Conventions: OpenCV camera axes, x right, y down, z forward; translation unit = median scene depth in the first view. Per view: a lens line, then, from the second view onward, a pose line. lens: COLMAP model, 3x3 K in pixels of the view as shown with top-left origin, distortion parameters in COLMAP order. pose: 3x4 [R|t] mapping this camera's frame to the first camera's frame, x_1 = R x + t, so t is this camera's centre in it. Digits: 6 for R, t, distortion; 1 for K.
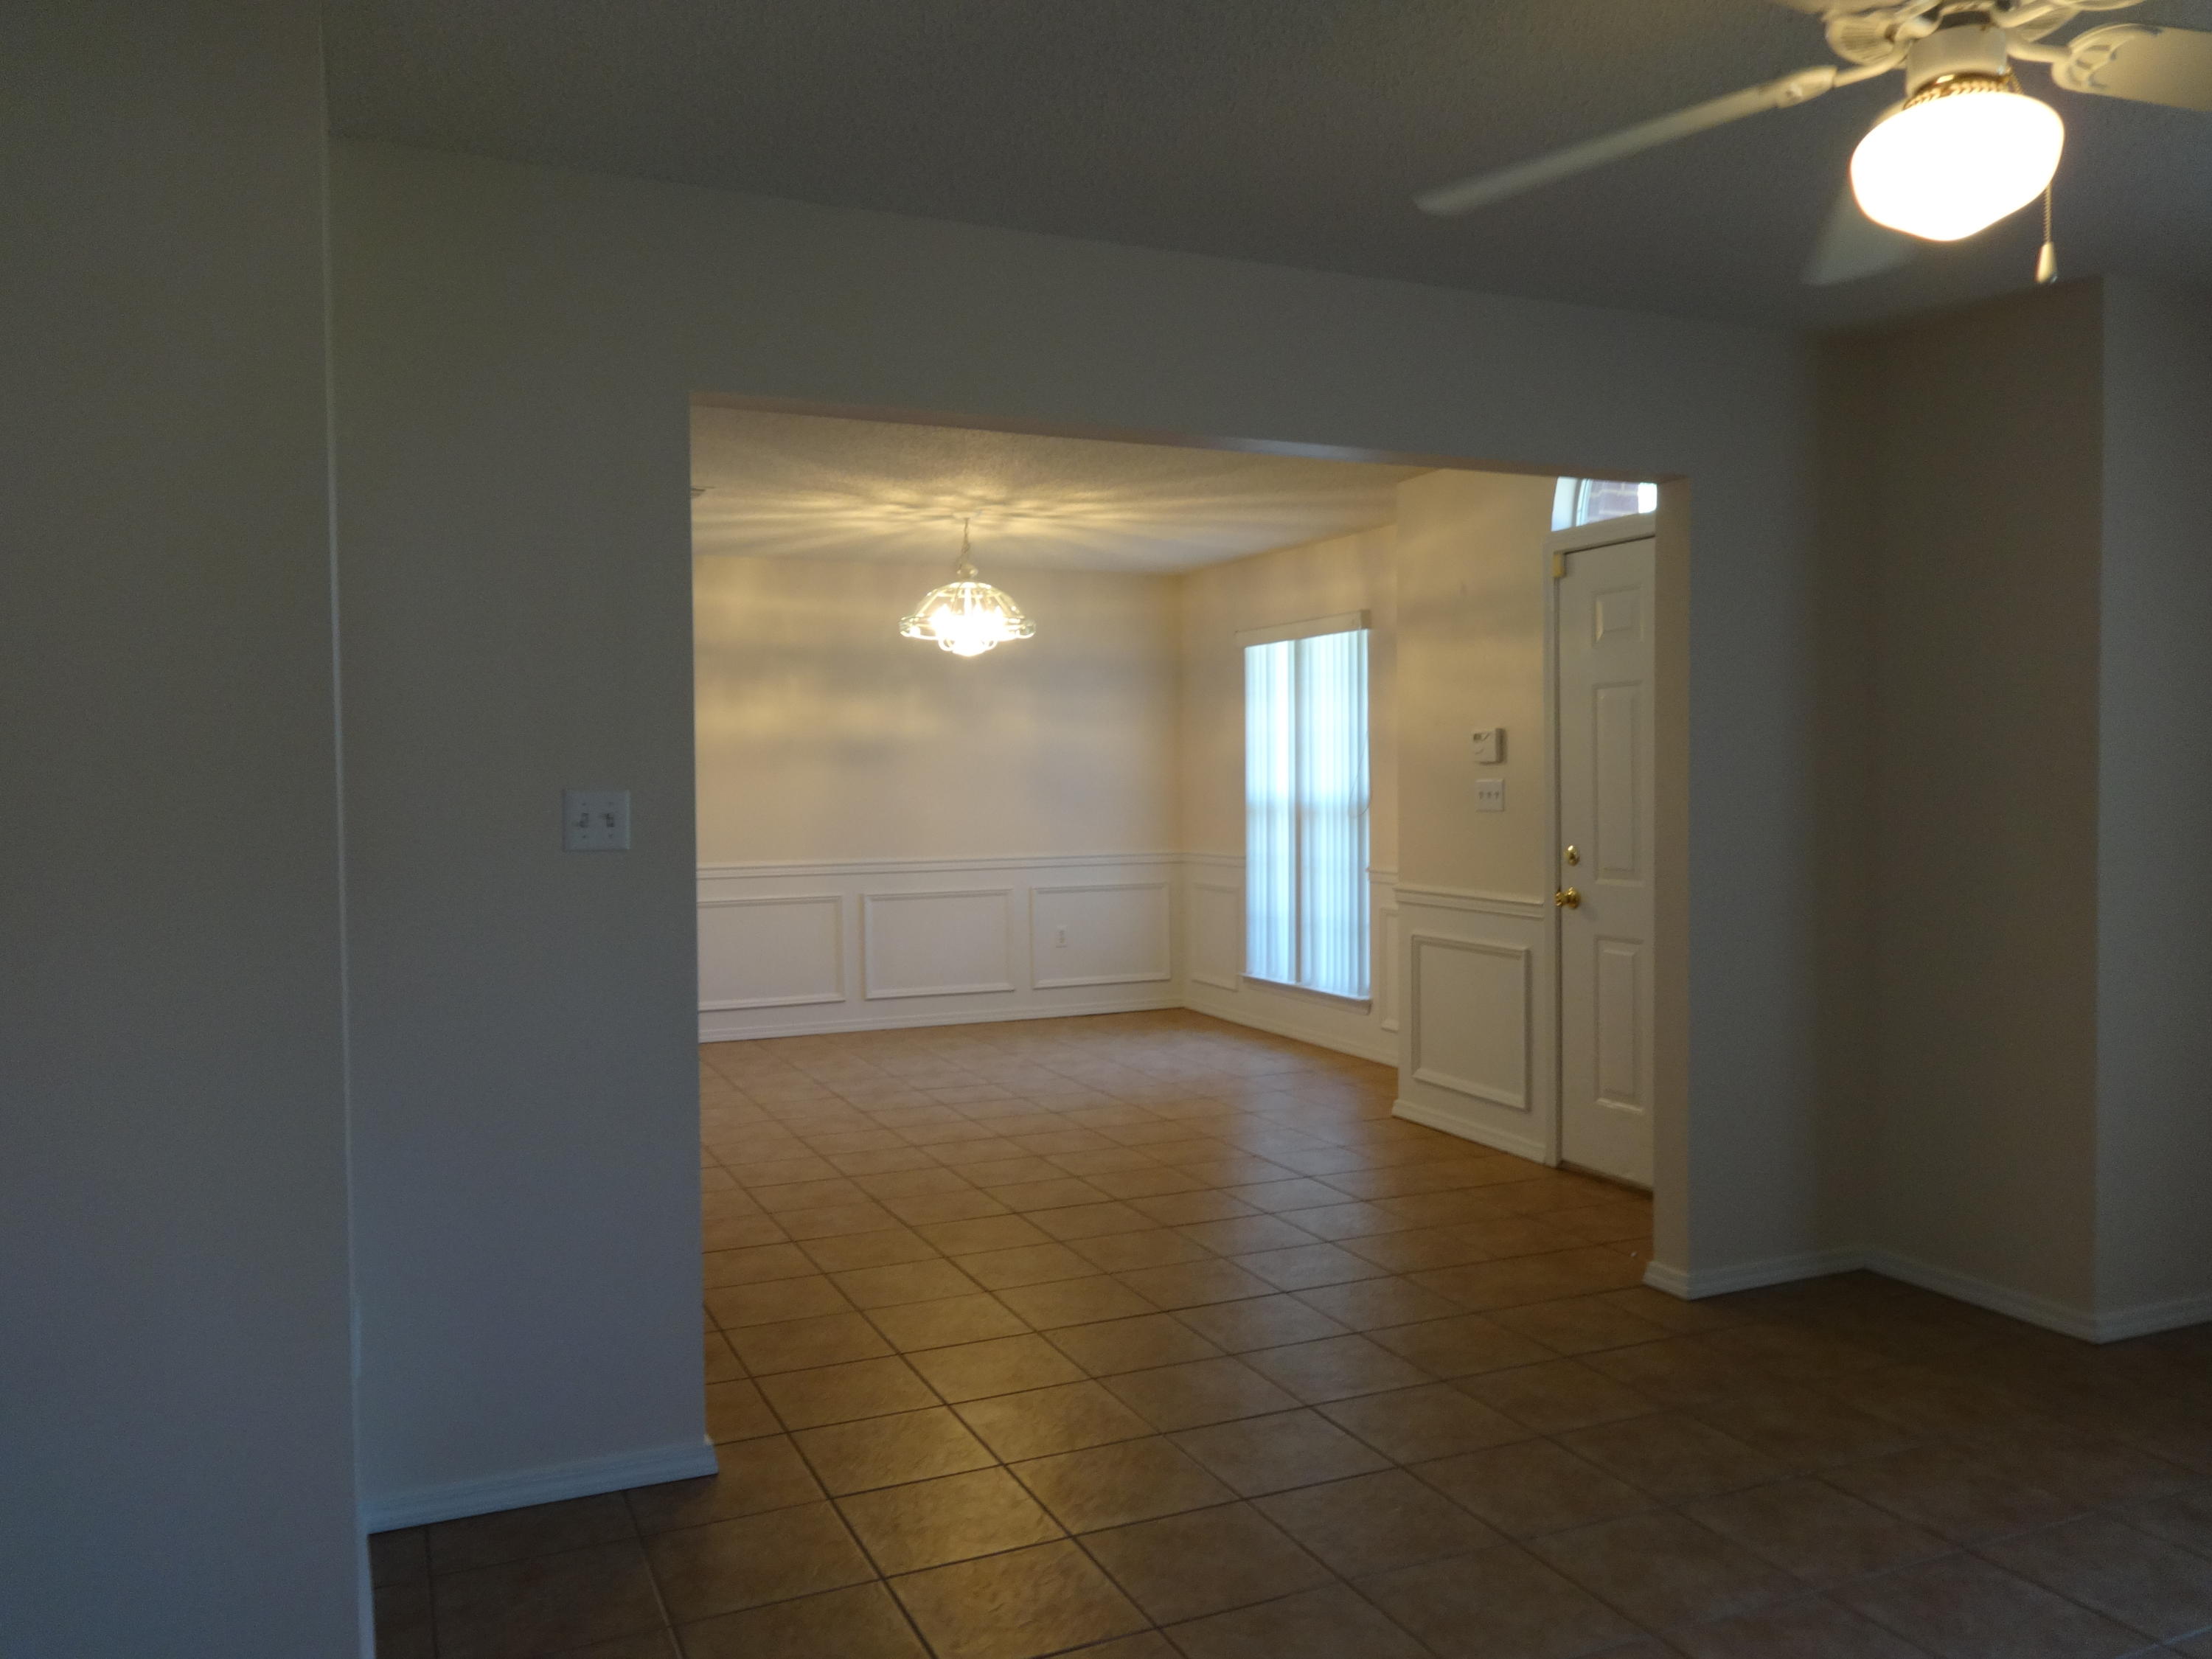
lens RADIAL K [[1667.5, 0, 1131.5], [0, 1667.5, 799.2], [0, 0, 1]] dist [0.002347, 0.005717]
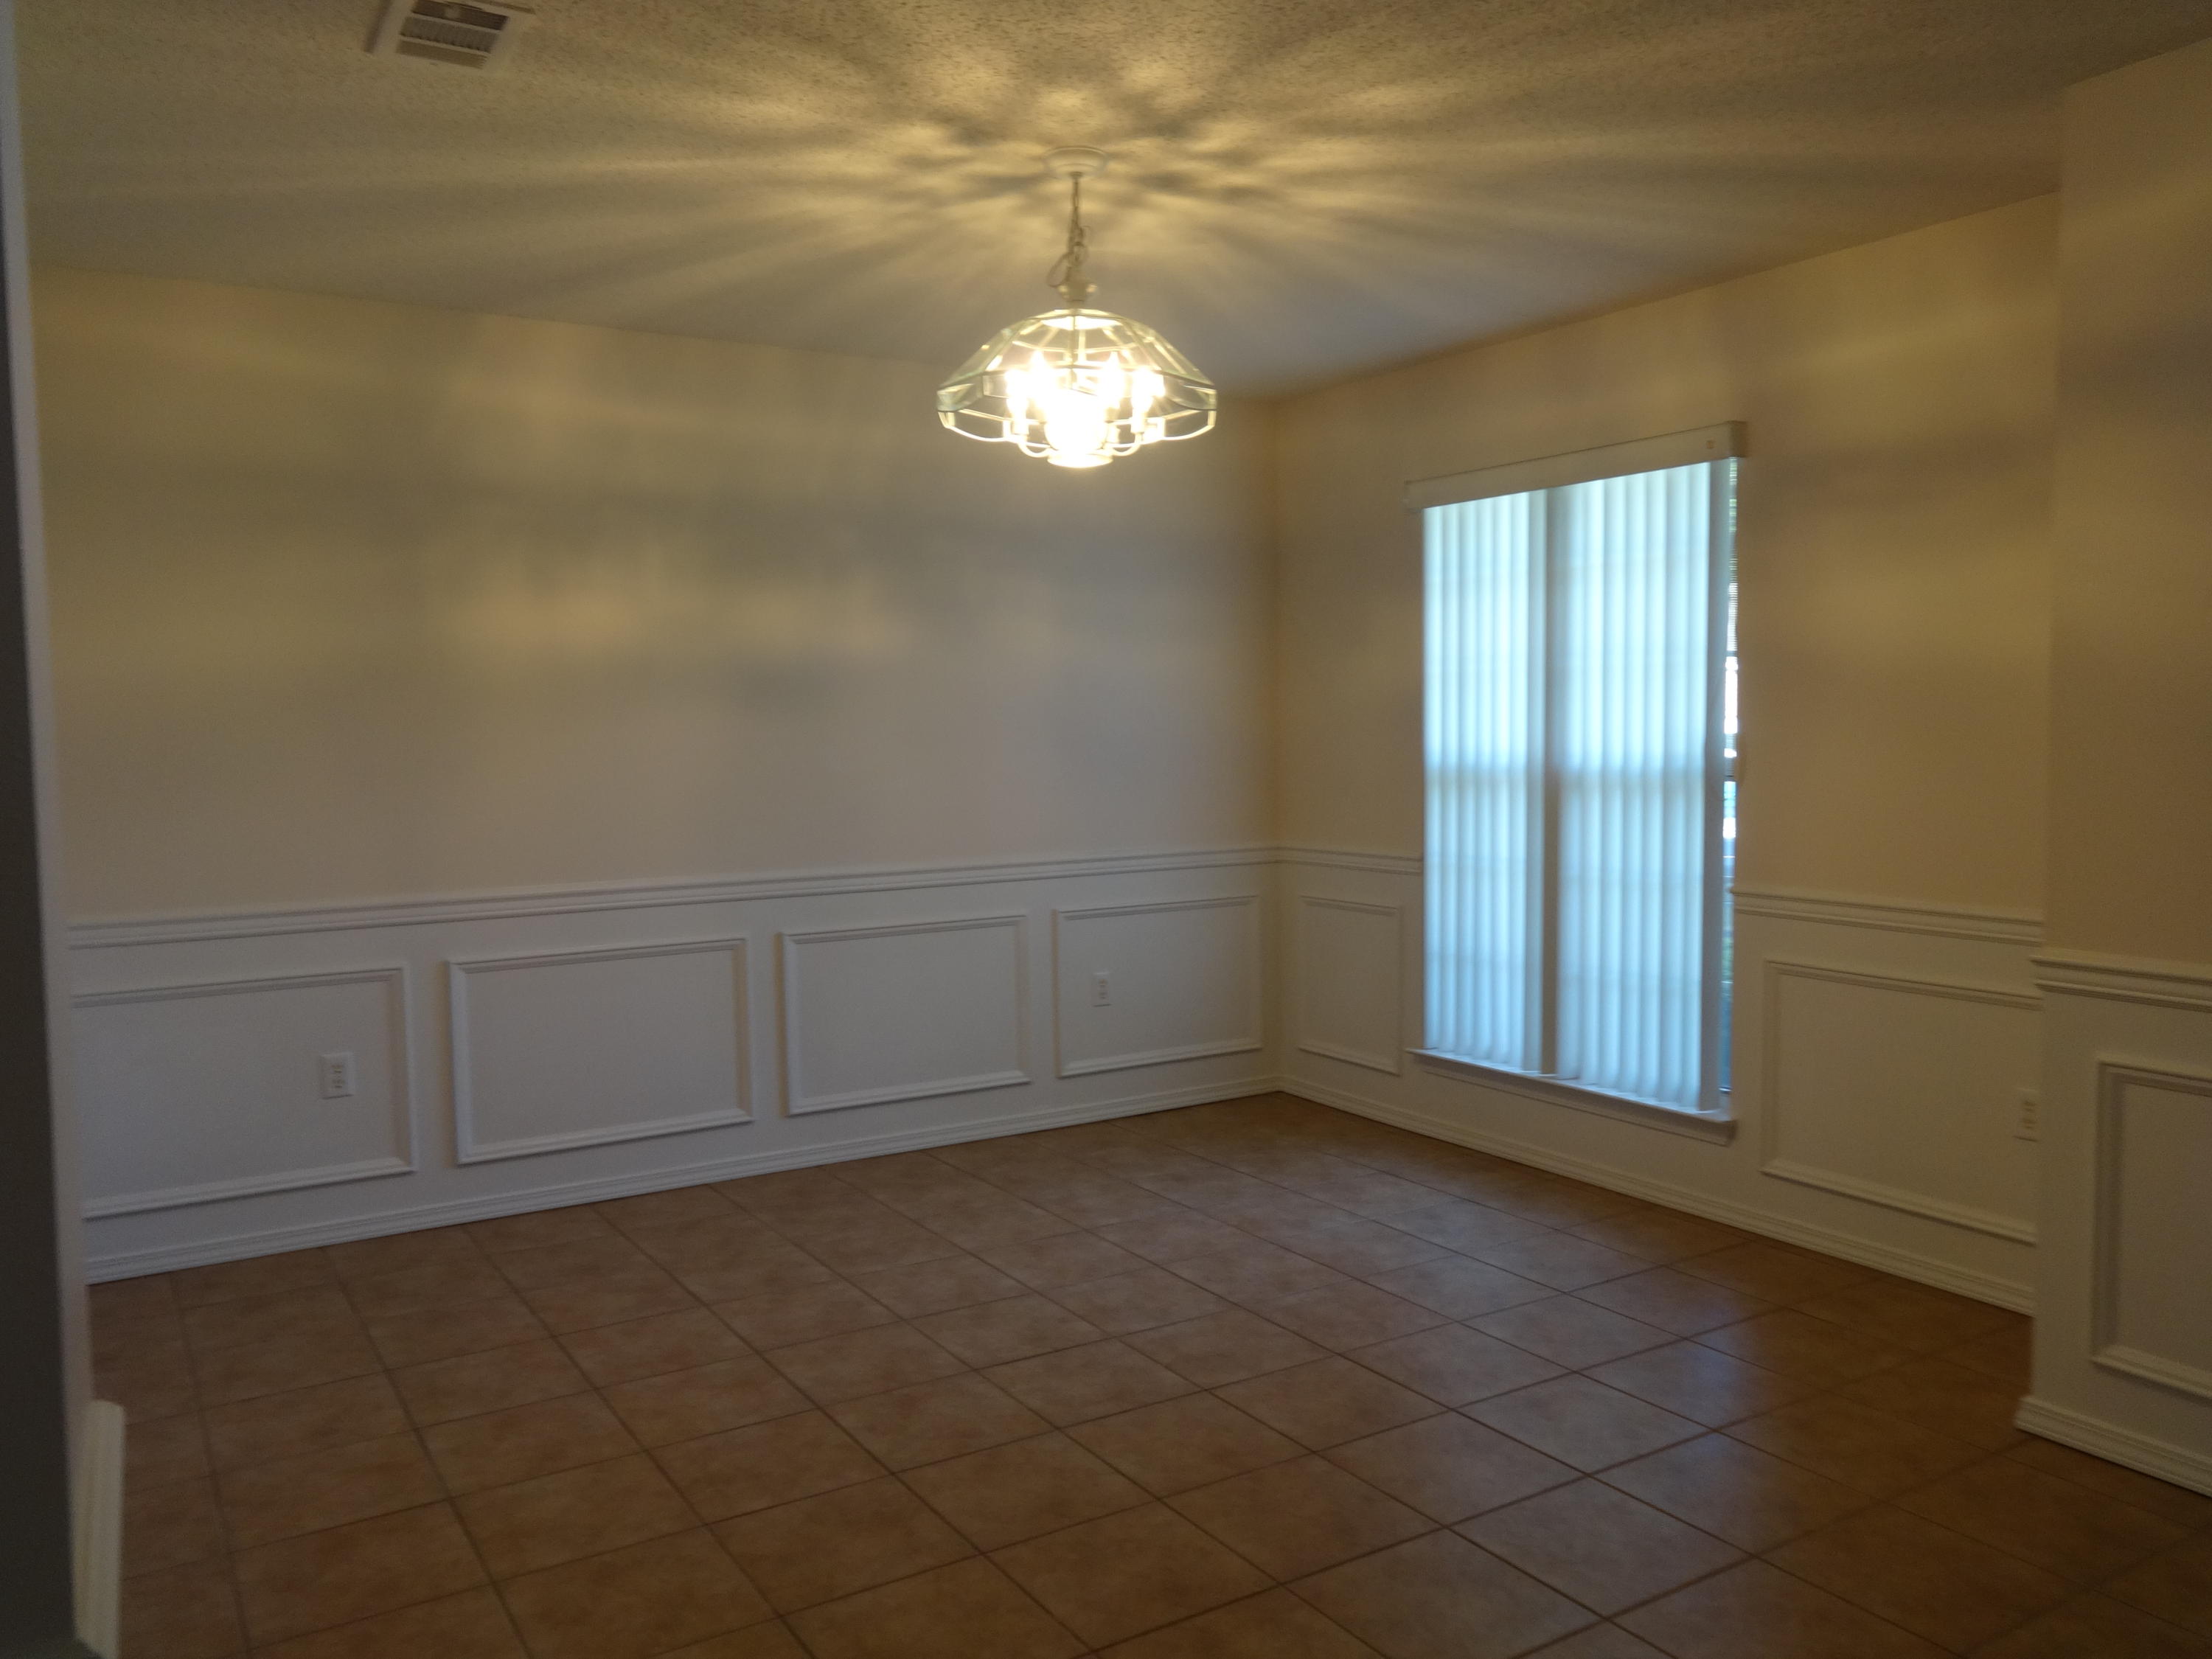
lens RADIAL K [[1667.5, 0, 1120.1], [0, 1667.5, 823.0], [0, 0, 1]] dist [0.002347, 0.005717]
pose [[0.991526, -0.011147, 0.129428, -0.133366], [0.005360, 0.998974, 0.044973, -0.006501], [-0.129796, -0.043898, 0.990568, 0.468999]]
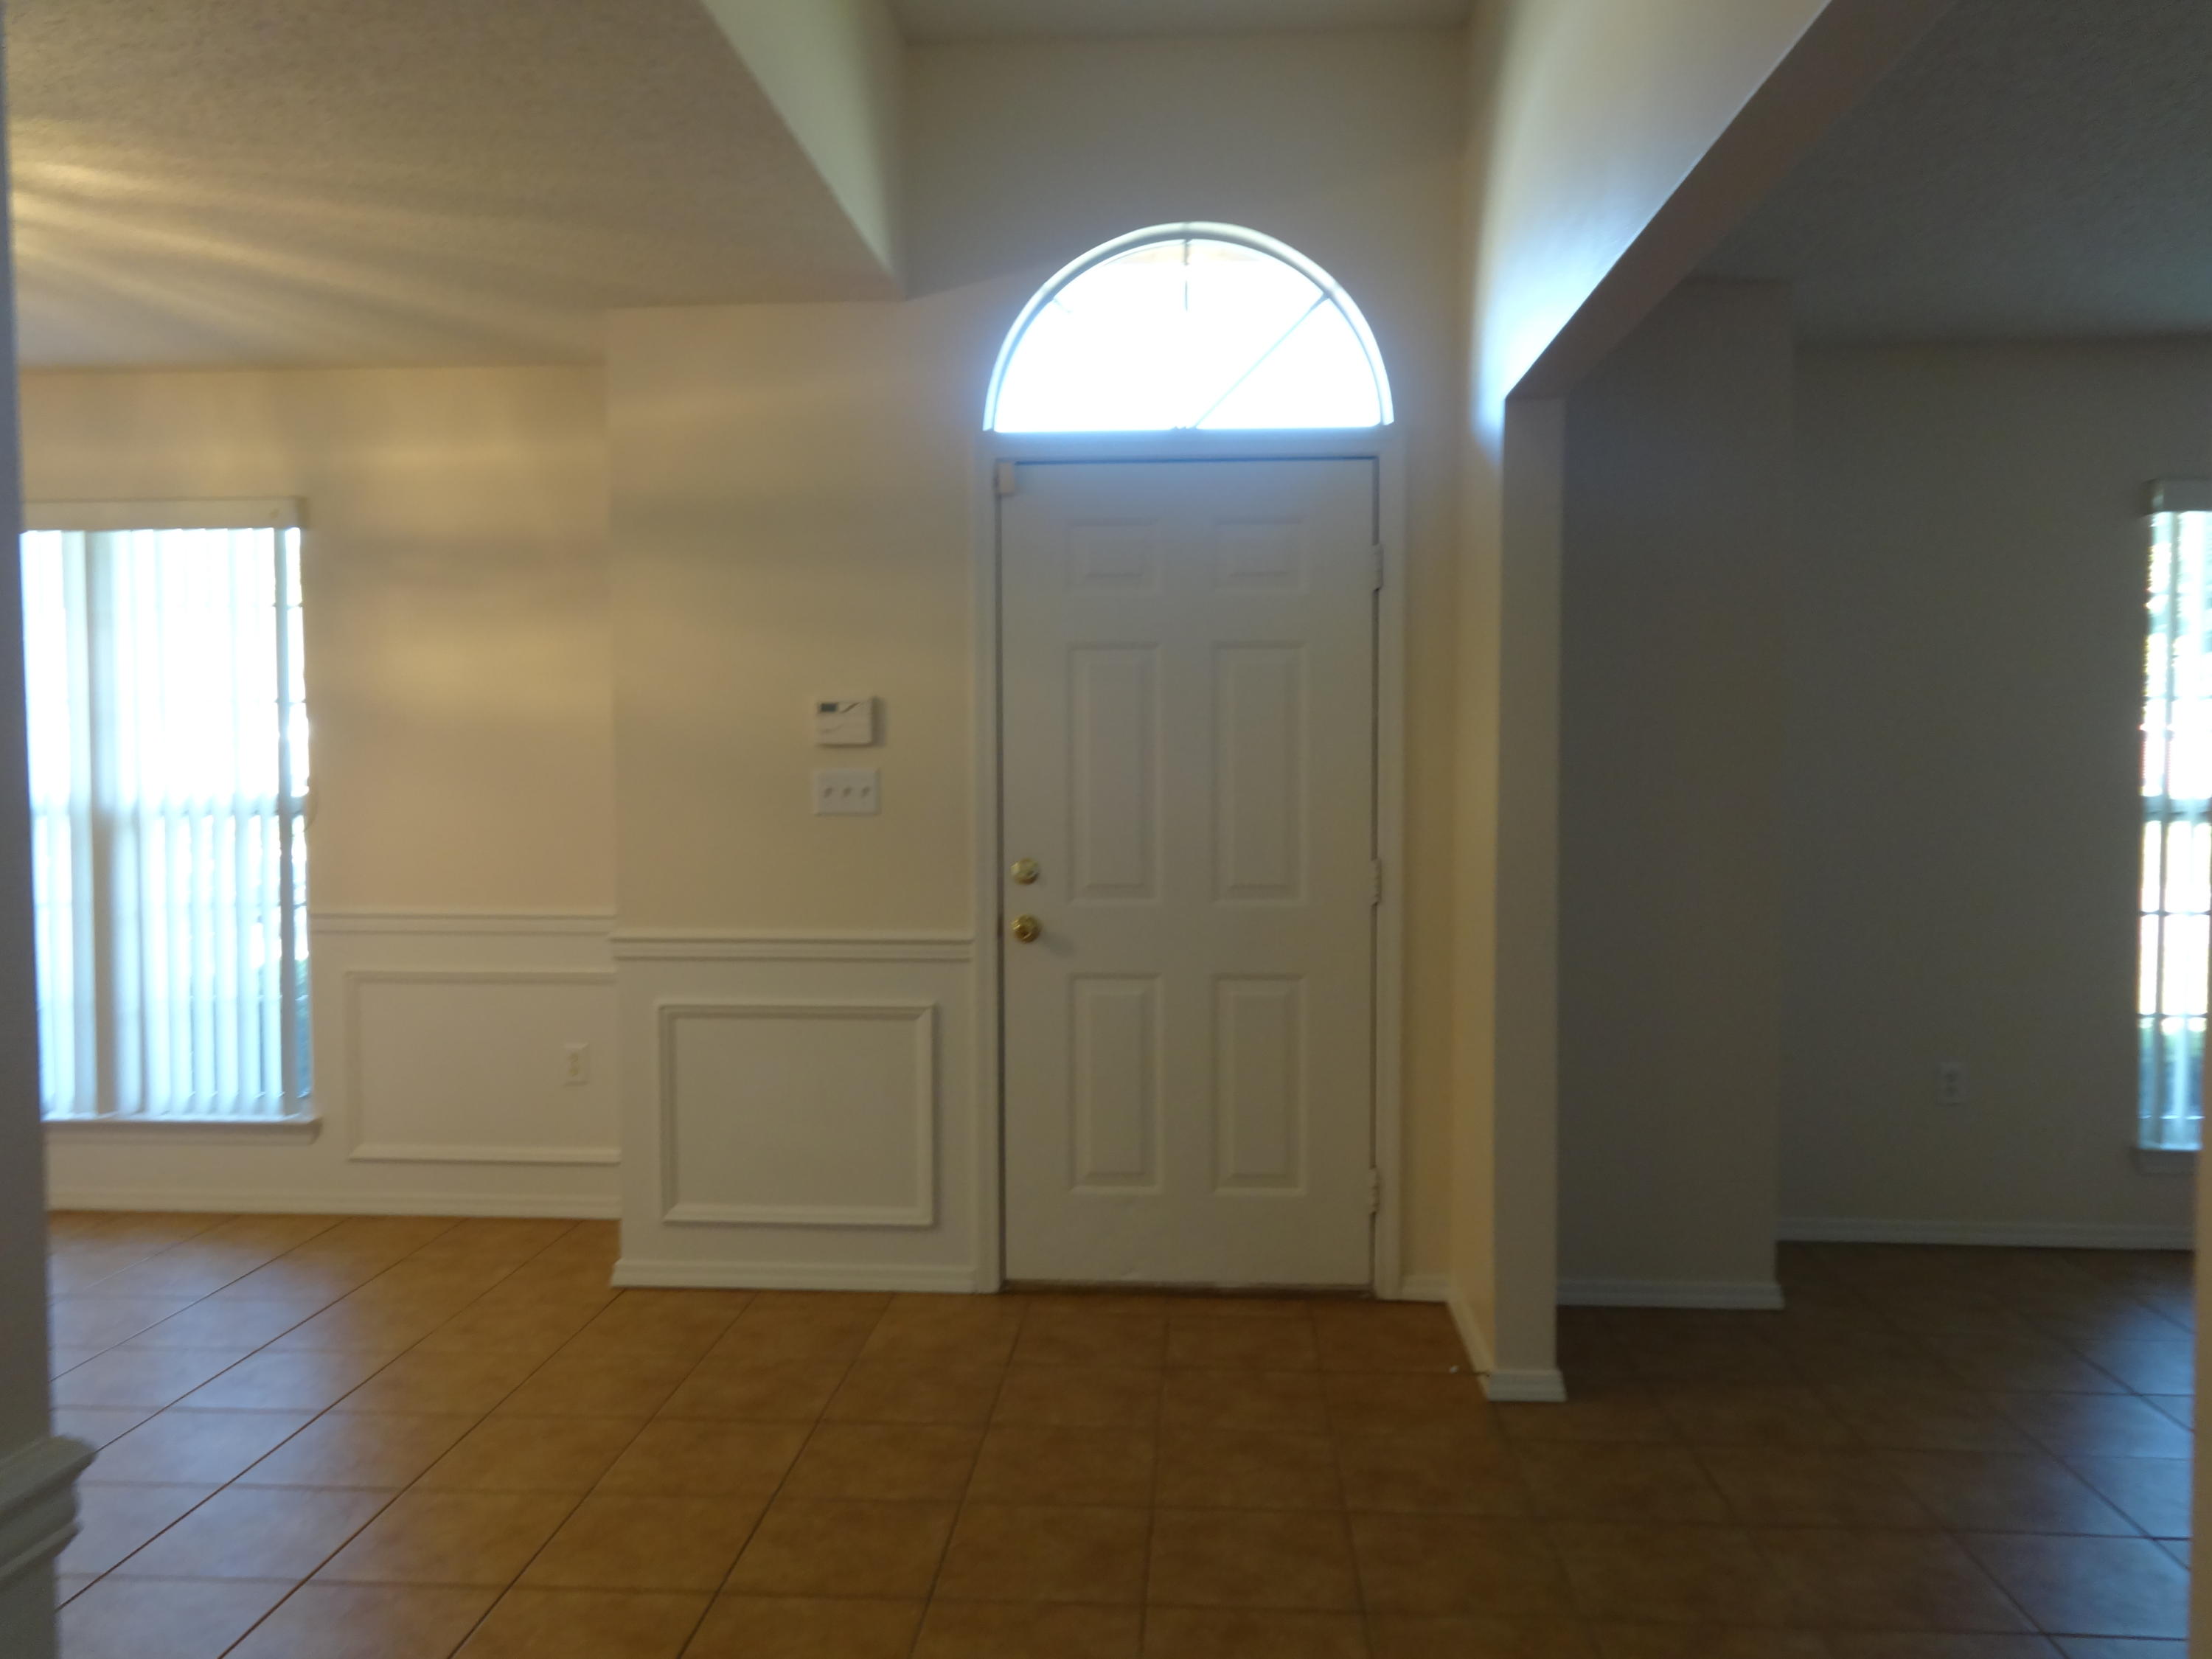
lens RADIAL K [[1667.5, 0, 1105.6], [0, 1667.5, 819.6], [0, 0, 1]] dist [0.002347, 0.005717]
pose [[0.478204, -0.031458, 0.877685, -0.263054], [0.012475, 0.999501, 0.029028, -0.007326], [-0.878160, -0.002932, 0.478358, 0.433250]]
